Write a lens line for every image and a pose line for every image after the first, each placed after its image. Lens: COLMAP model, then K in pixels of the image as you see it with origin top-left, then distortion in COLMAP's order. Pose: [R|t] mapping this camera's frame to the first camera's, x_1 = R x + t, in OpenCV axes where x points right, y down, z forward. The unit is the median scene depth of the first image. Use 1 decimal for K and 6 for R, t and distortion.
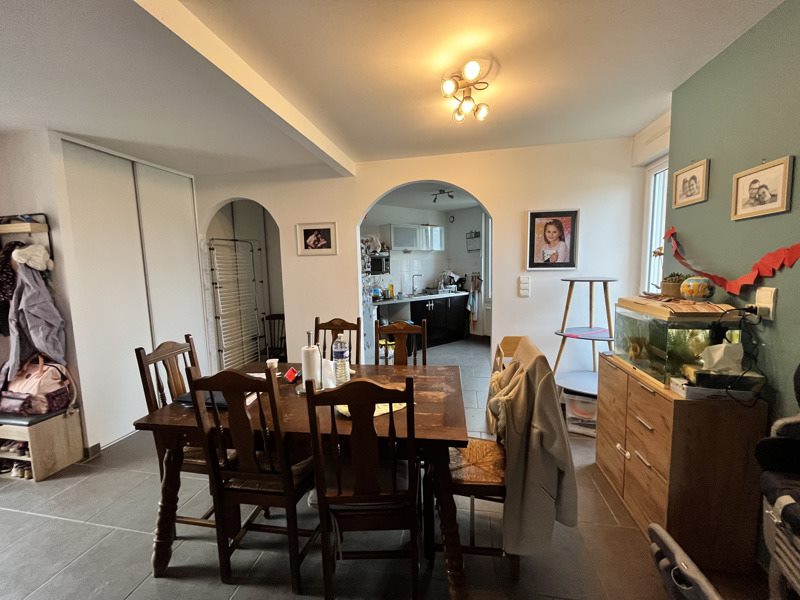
lens RADIAL K [[326.3, 0, 397.0], [0, 326.3, 297.4], [0, 0, 1]] dist [-0.000062, -0.000039]
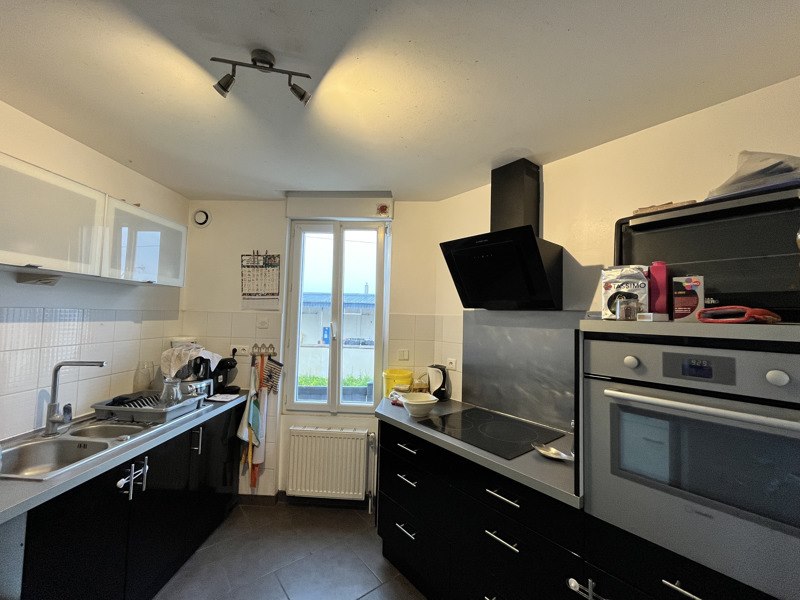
lens RADIAL K [[326.3, 0, 397.0], [0, 326.3, 297.4], [0, 0, 1]] dist [-0.000062, -0.000039]
pose [[0.642469, 0.089823, 0.761029, 0.033269], [0.031042, 0.989241, -0.142965, -0.129187], [-0.765682, 0.115474, 0.632769, 1.034895]]
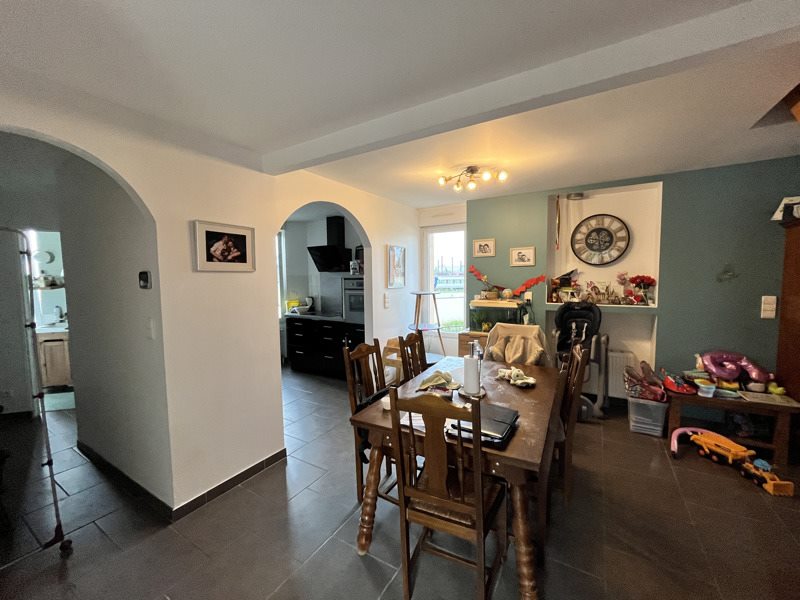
lens RADIAL K [[326.3, 0, 397.0], [0, 326.3, 297.4], [0, 0, 1]] dist [-0.000062, -0.000039]
pose [[0.348992, -0.041260, 0.936217, -0.759176], [0.098376, 0.995123, 0.007185, -0.045913], [-0.931948, 0.089594, 0.351349, 0.436983]]
